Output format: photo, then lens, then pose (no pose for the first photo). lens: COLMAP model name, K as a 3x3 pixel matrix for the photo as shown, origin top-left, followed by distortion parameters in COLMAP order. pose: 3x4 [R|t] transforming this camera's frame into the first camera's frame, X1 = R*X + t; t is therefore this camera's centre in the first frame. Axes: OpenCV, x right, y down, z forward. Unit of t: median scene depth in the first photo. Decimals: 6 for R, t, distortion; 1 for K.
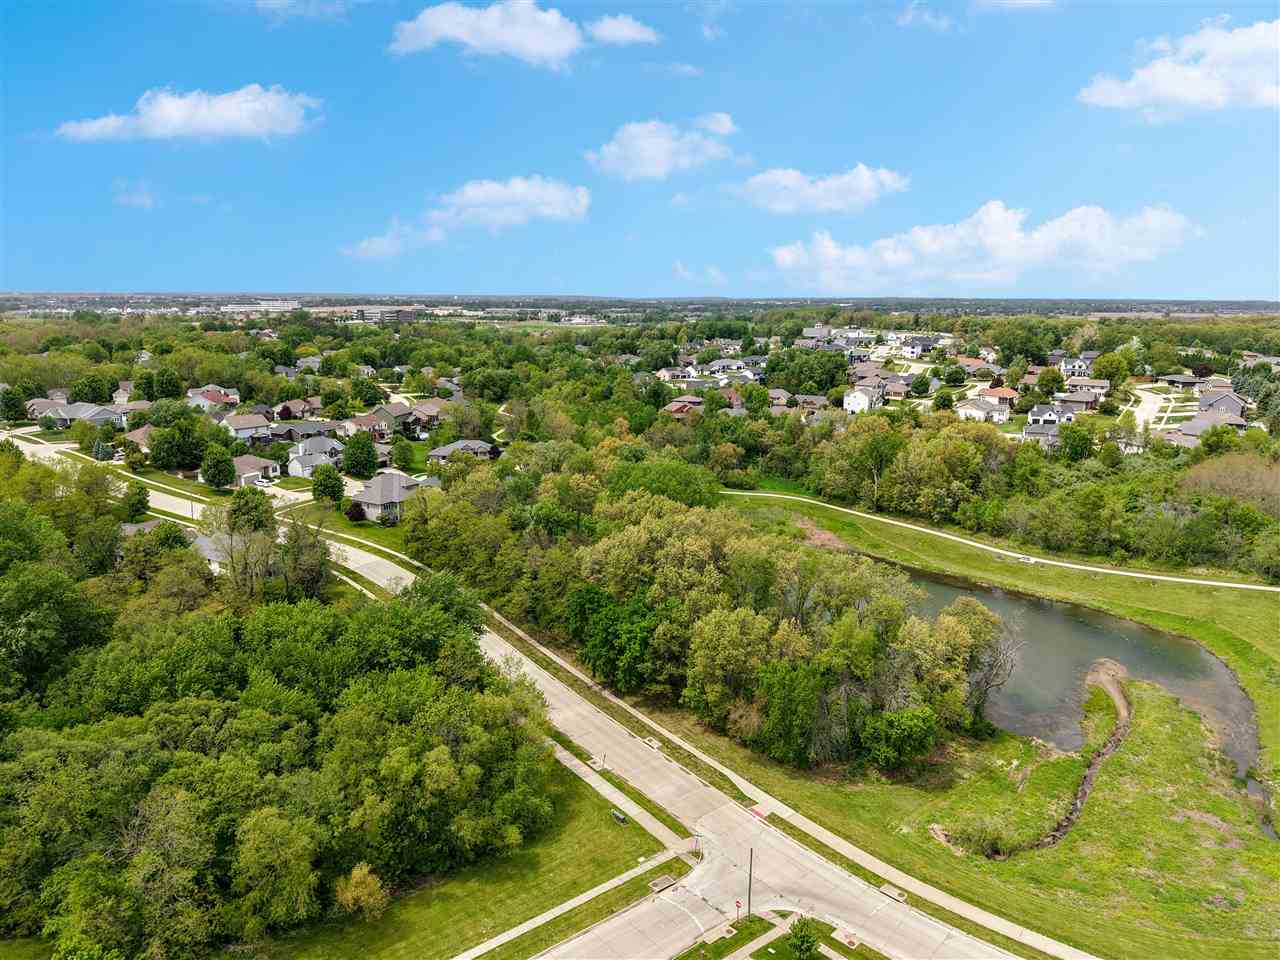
lens RADIAL K [[864.2, 0, 640.4], [0, 864.2, 479.2], [0, 0, 1]] dist [0.026286, -0.022960]
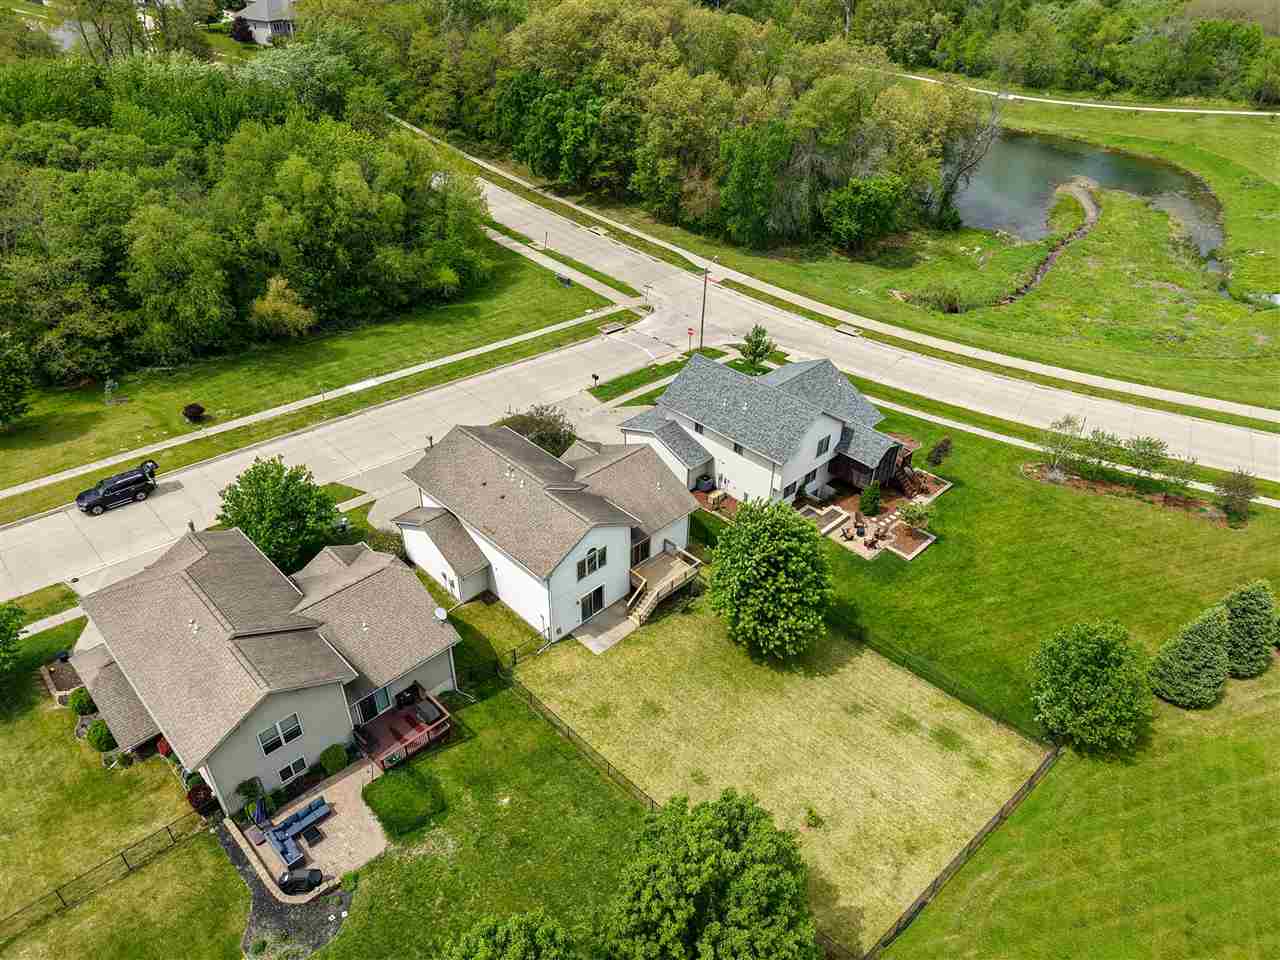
lens RADIAL K [[864.2, 0, 641.4], [0, 864.2, 482.2], [0, 0, 1]] dist [0.026286, -0.022960]
pose [[0.997945, -0.025285, 0.058883, -0.001670], [0.000724, 0.923256, 0.384184, 0.205139], [-0.064078, -0.383351, 0.921377, 0.045960]]
